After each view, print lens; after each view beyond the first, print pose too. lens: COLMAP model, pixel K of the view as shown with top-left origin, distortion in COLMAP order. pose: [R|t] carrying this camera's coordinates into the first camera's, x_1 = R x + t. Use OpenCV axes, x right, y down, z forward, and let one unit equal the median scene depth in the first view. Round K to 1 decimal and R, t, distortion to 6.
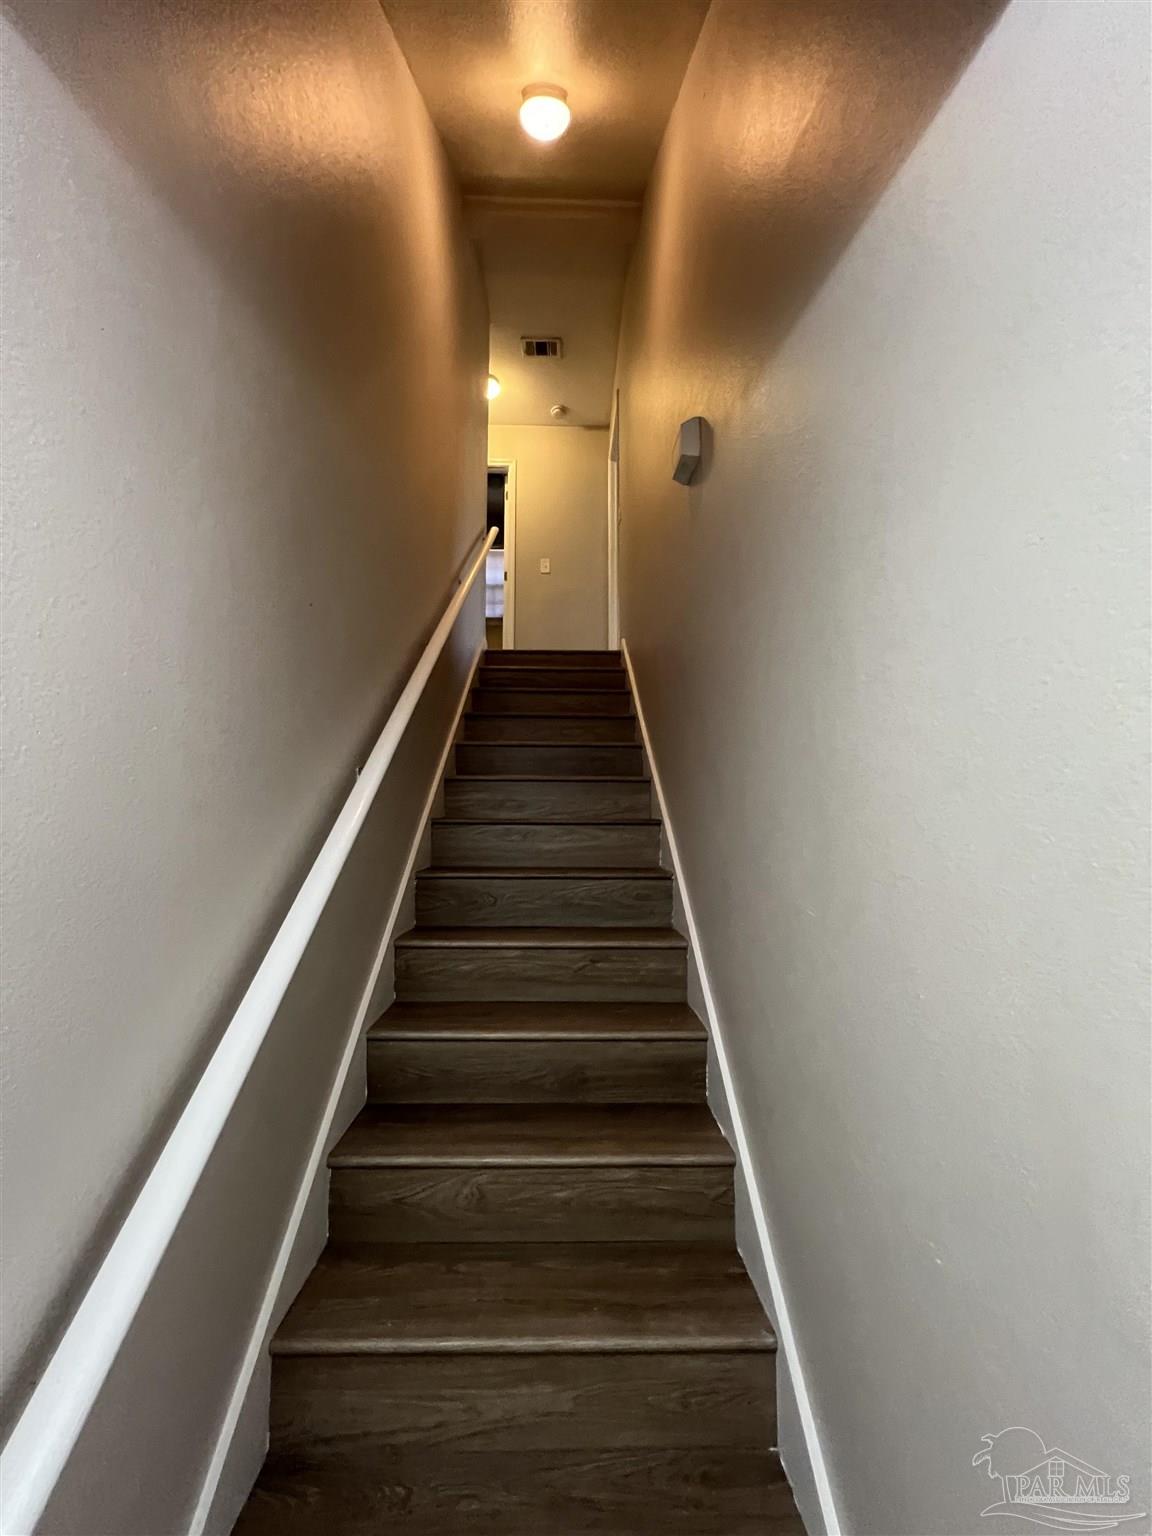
lens RADIAL K [[619.5, 0, 570.9], [0, 619.5, 764.8], [0, 0, 1]] dist [0.001493, 0.000287]
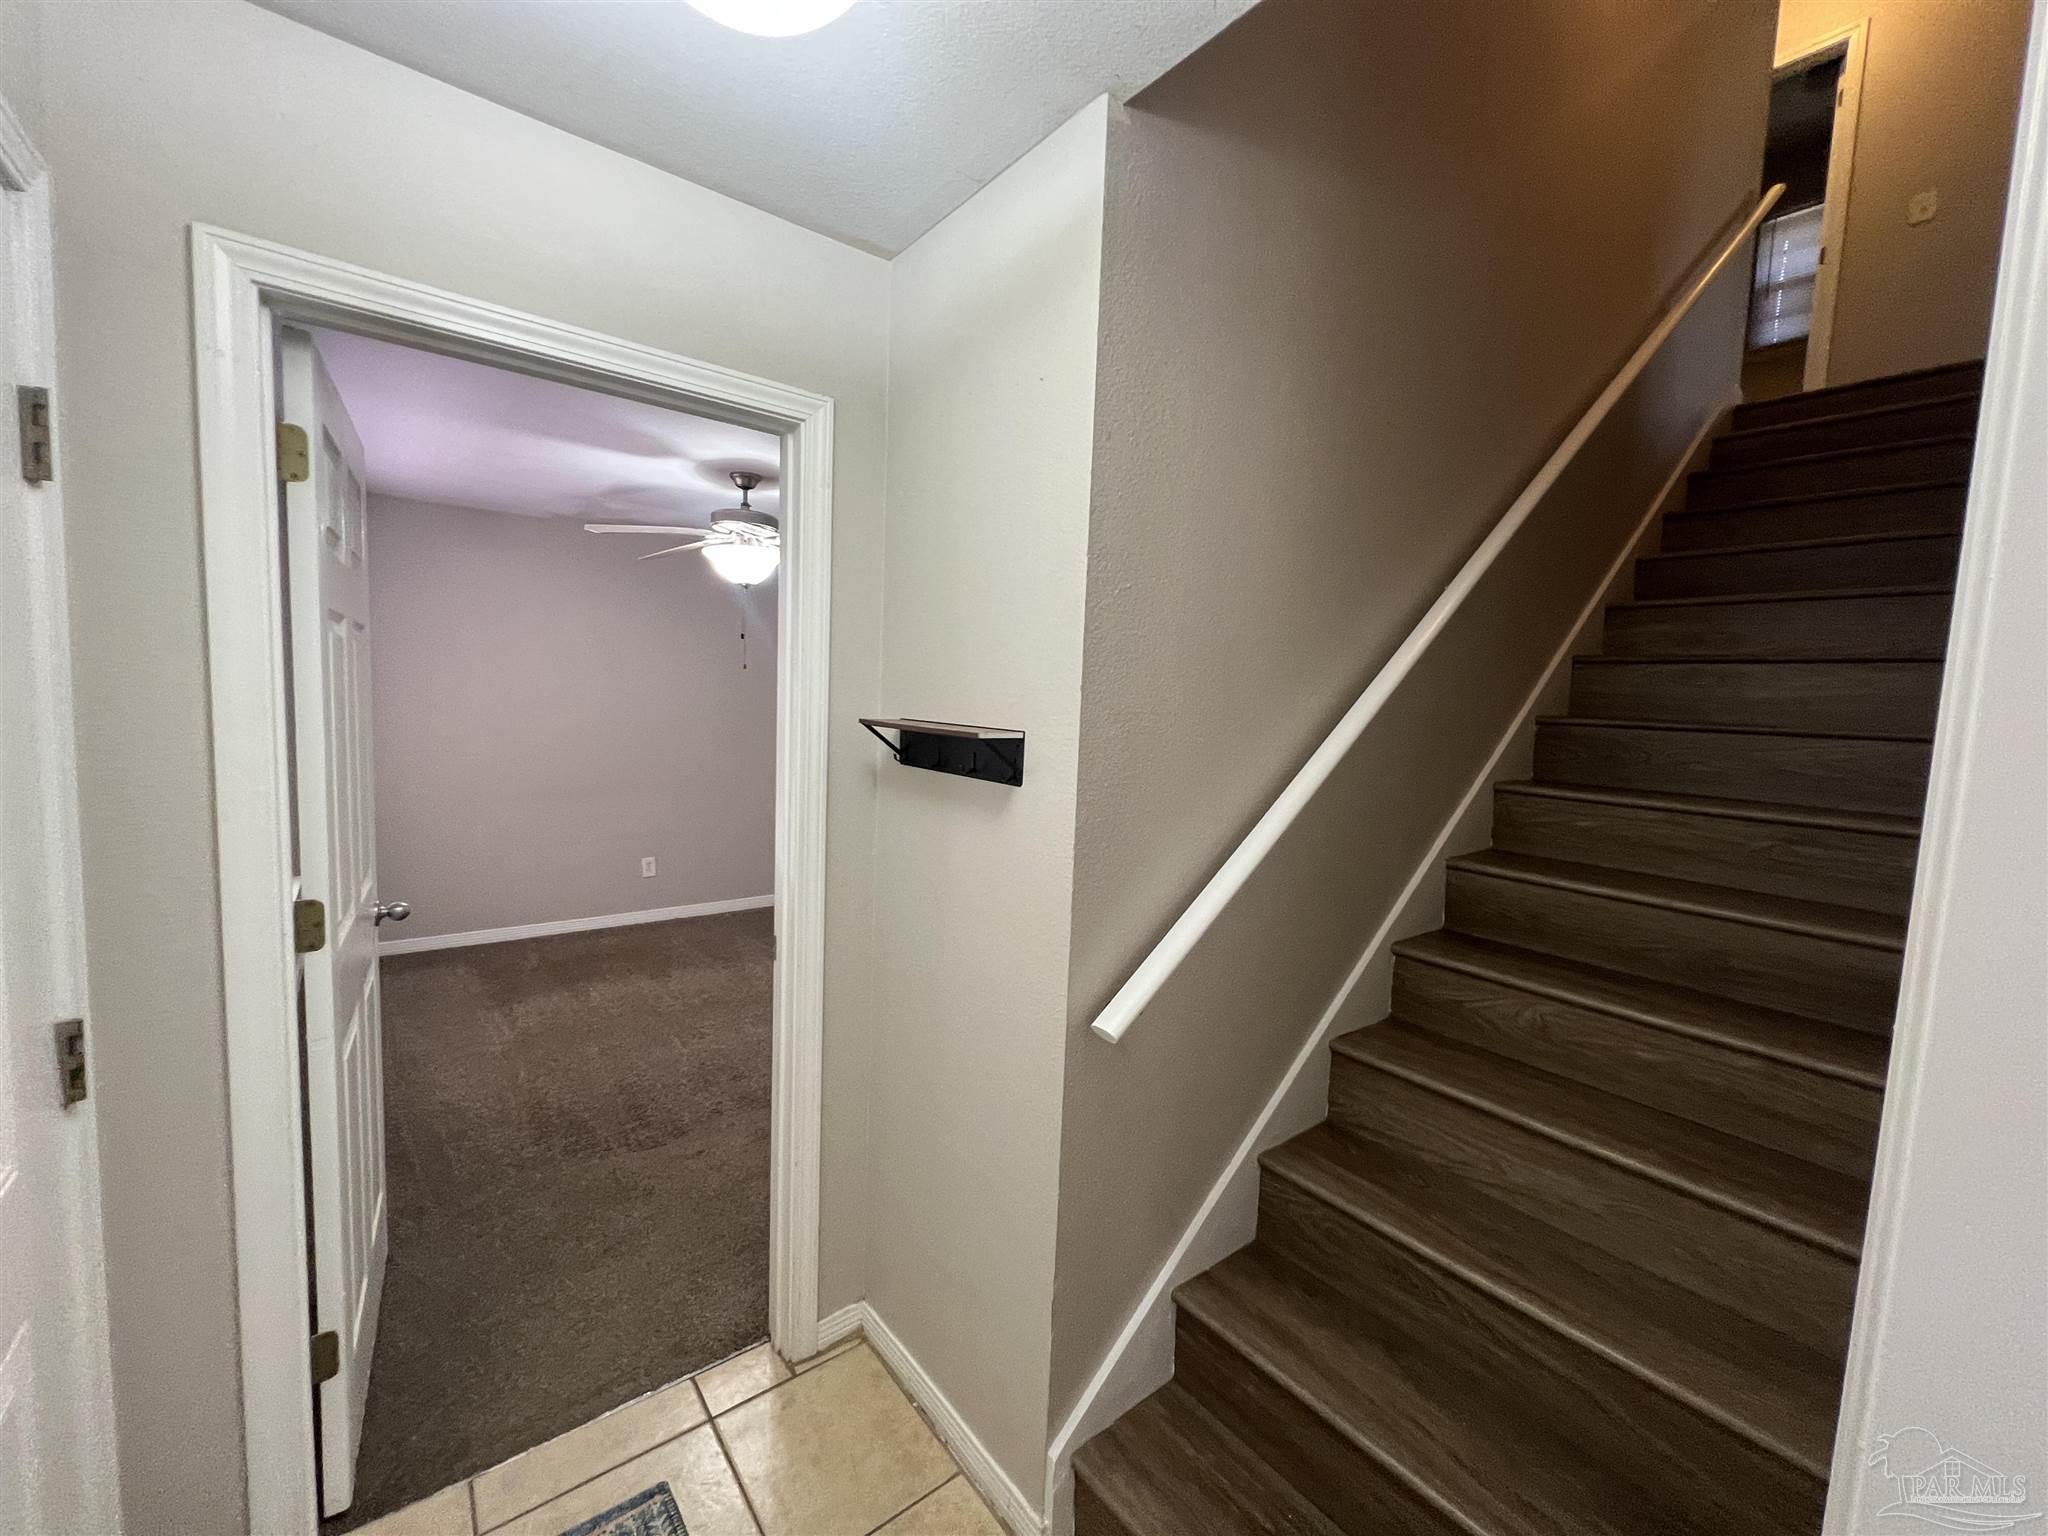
lens RADIAL K [[826.0, 0, 1026.9], [0, 826.0, 762.2], [0, 0, 1]] dist [0.001493, 0.000287]
pose [[0.608892, 0.086013, -0.788576, 0.261734], [0.041467, 0.989293, 0.139925, 0.059872], [0.792168, -0.117899, 0.598807, -0.272987]]
